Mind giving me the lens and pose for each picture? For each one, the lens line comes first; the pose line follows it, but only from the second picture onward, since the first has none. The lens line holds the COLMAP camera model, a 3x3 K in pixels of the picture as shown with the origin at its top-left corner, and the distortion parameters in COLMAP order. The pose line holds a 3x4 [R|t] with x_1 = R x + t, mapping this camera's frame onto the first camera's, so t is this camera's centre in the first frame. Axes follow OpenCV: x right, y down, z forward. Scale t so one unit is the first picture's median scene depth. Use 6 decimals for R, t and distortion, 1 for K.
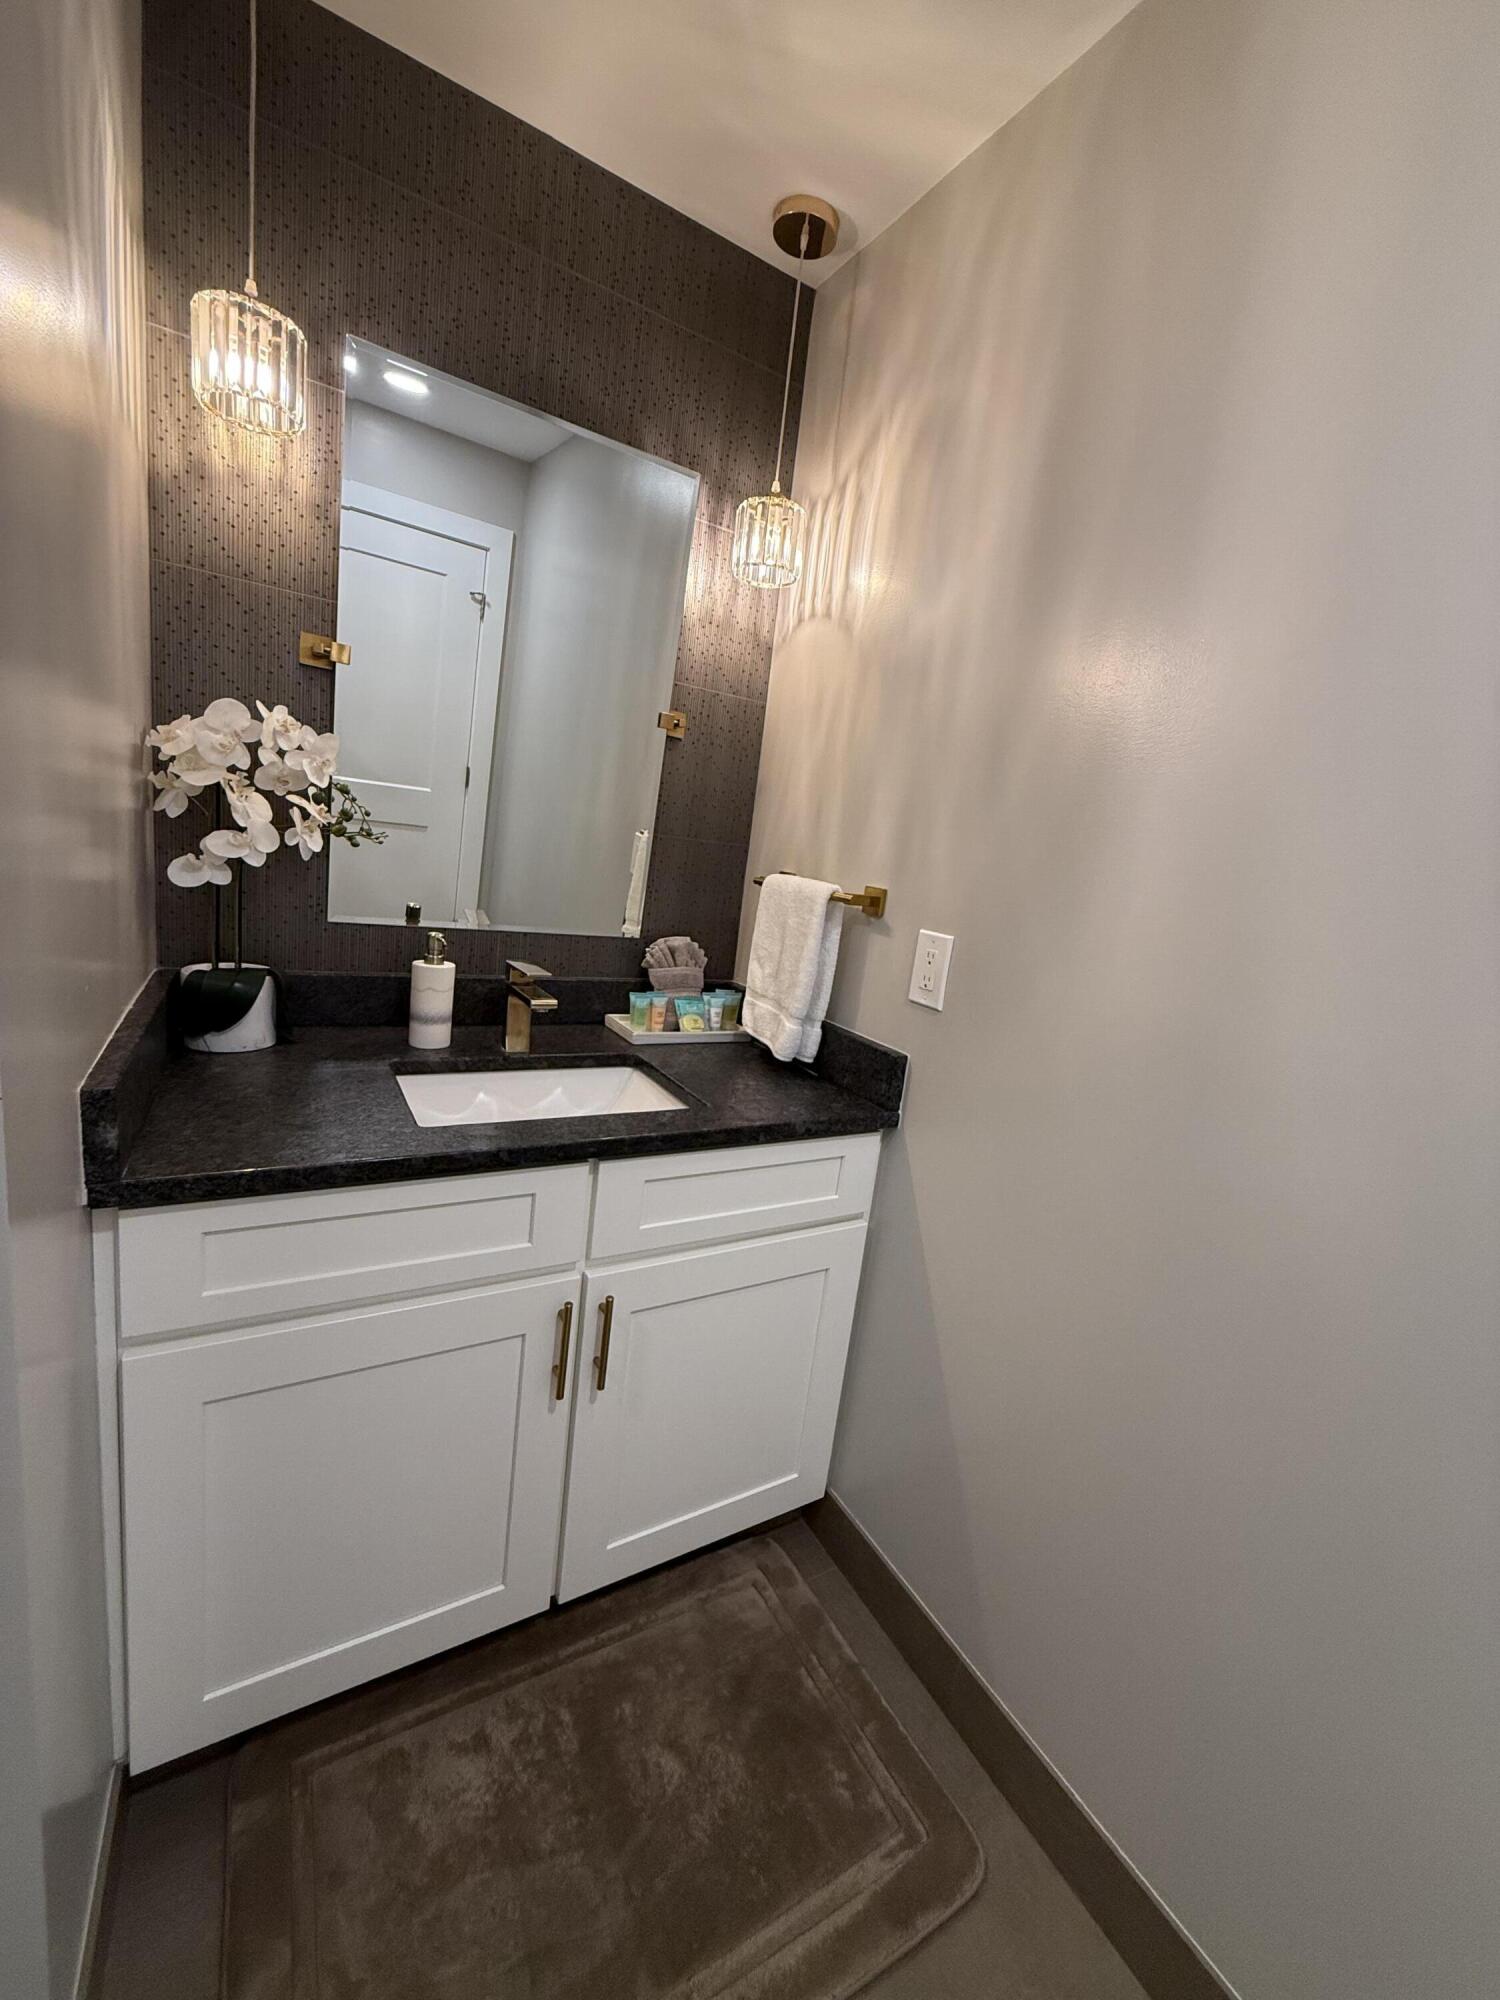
lens RADIAL K [[792.8, 0, 767.6], [0, 792.8, 990.6], [0, 0, 1]] dist [-0.002110, 0.001096]
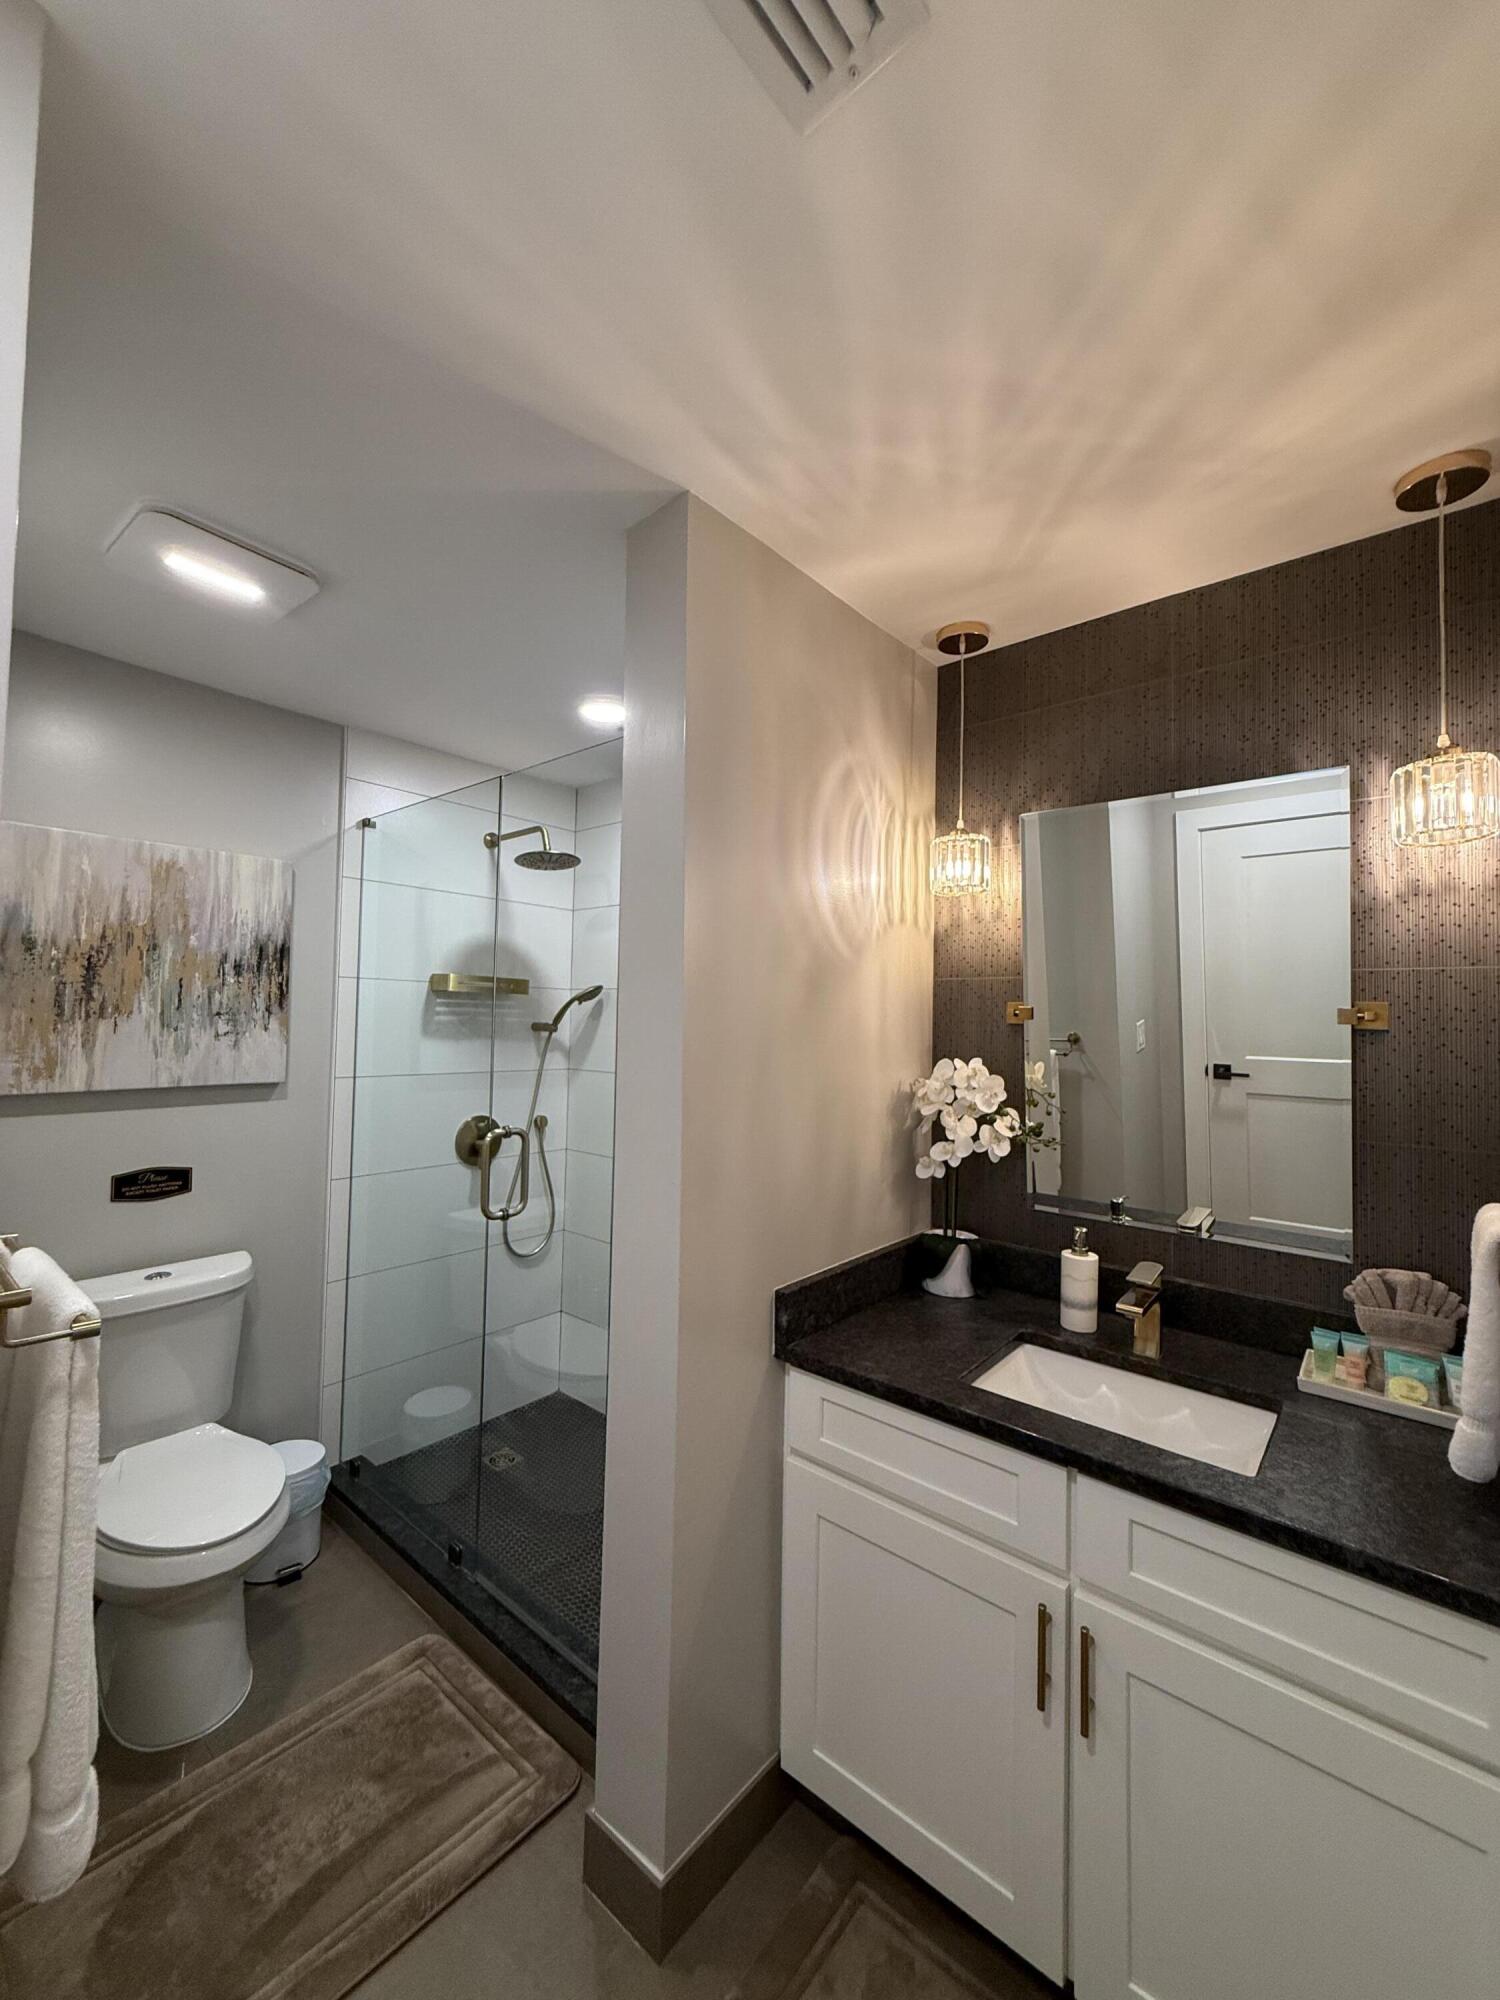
lens RADIAL K [[792.8, 0, 751.8], [0, 792.8, 993.3], [0, 0, 1]] dist [-0.002110, 0.001096]
pose [[0.330279, -0.148843, -0.932074, 0.644612], [-0.150619, 0.966524, -0.207716, -0.103529], [0.931788, 0.208993, 0.296804, 0.137523]]
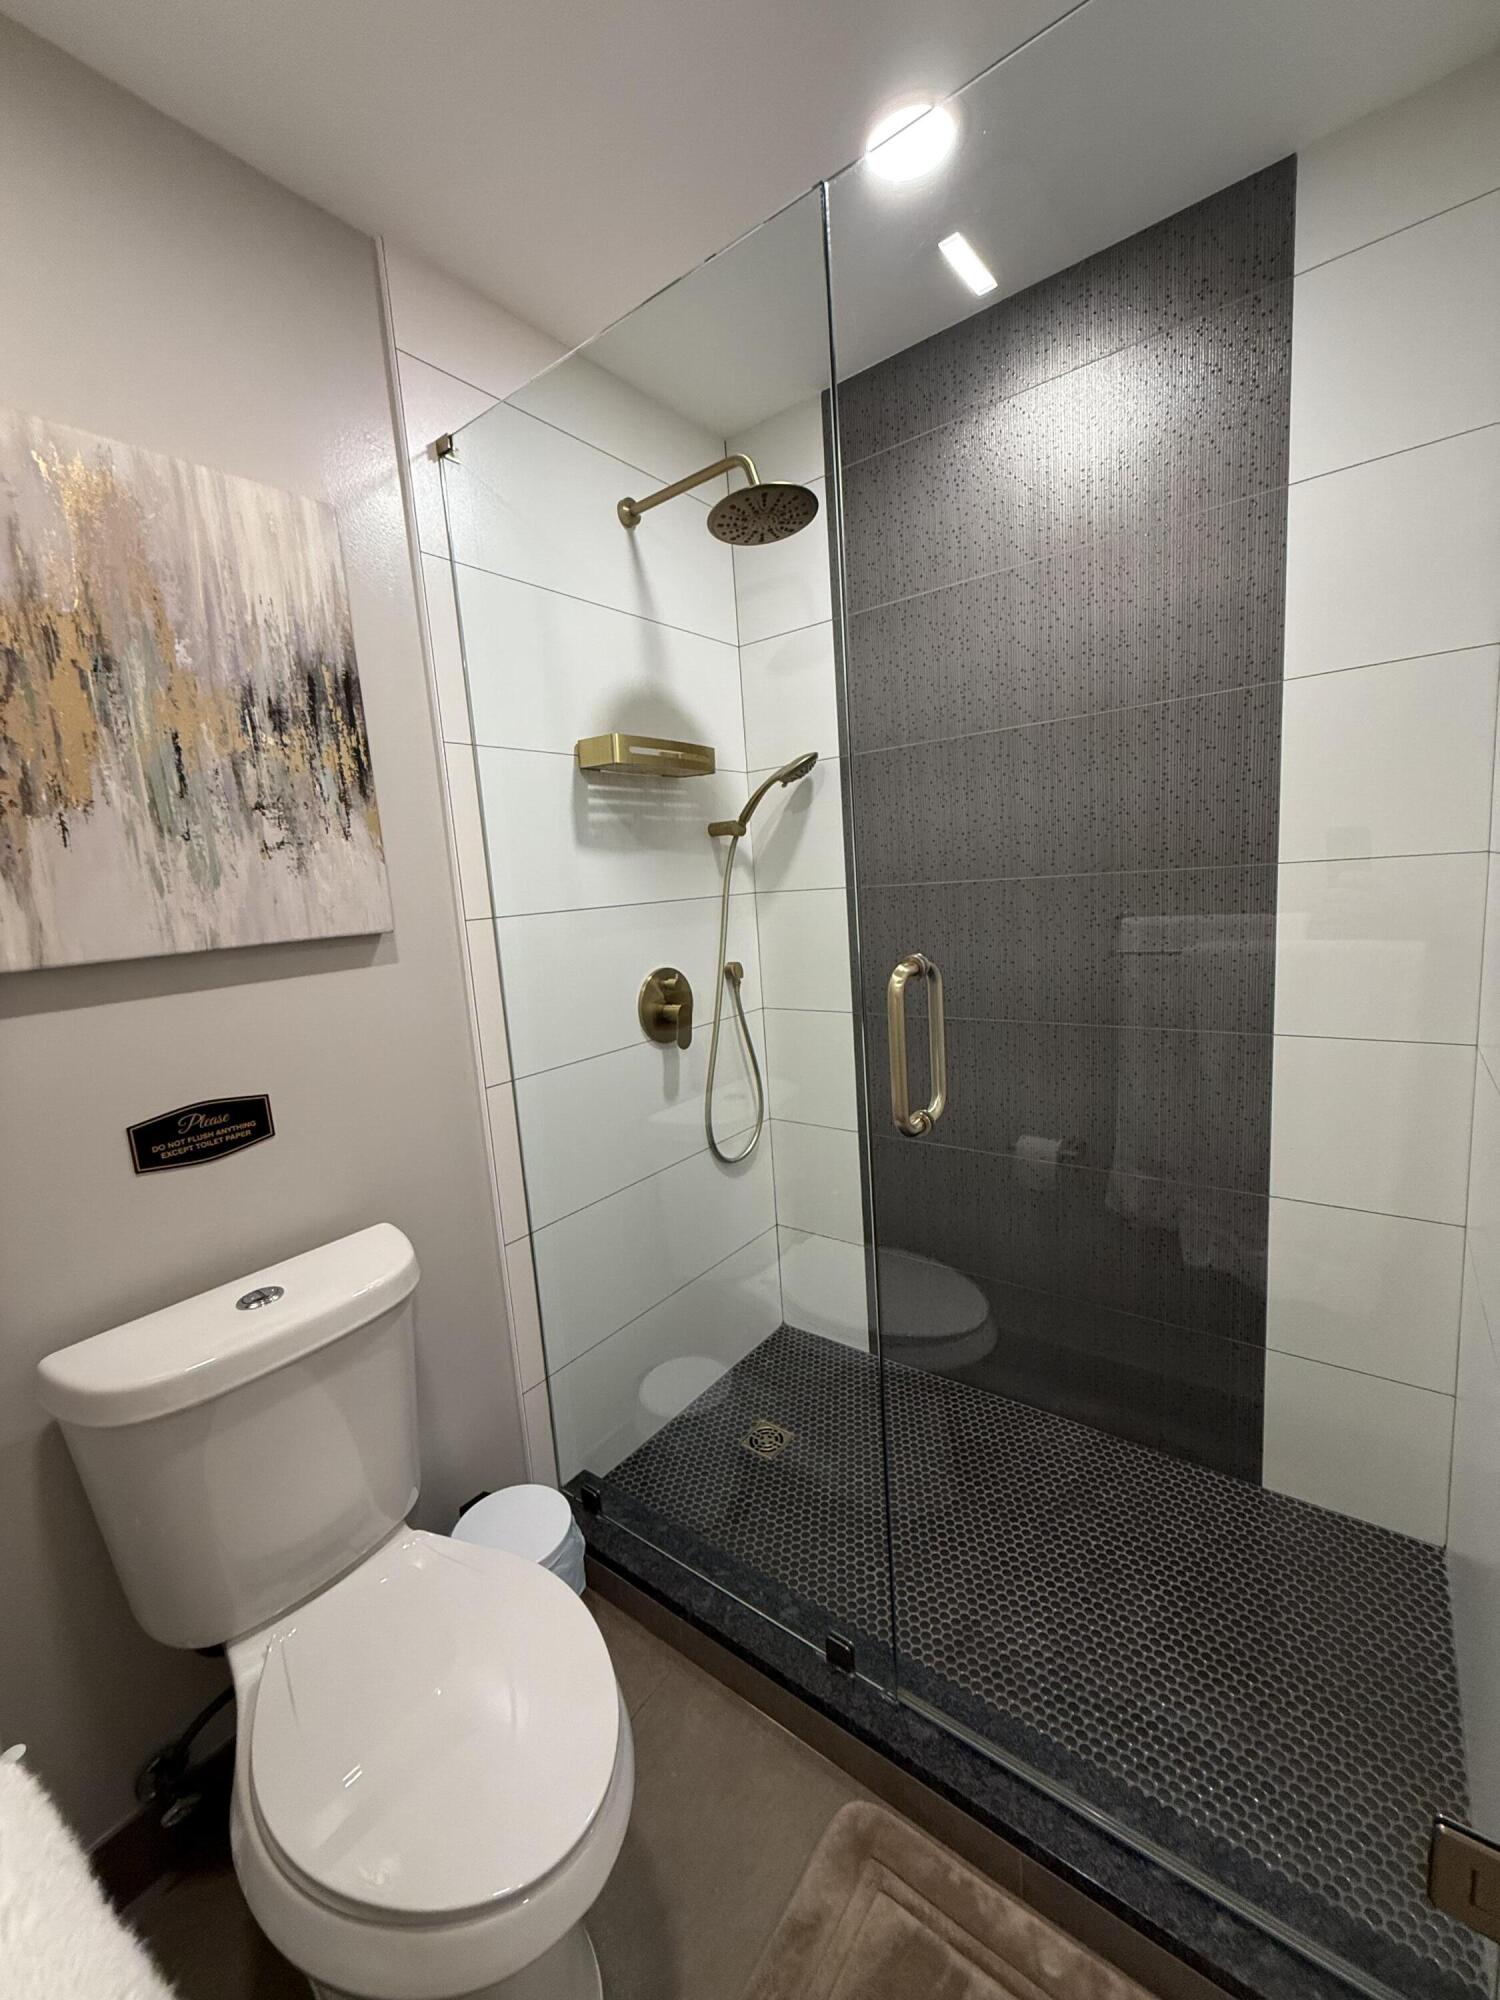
lens RADIAL K [[792.8, 0, 748.3], [0, 792.8, 994.0], [0, 0, 1]] dist [-0.002110, 0.001096]
pose [[0.369691, -0.010815, -0.929092, -0.318655], [-0.055266, 0.997906, -0.033606, -0.031747], [0.927510, 0.063771, 0.368319, -0.226927]]
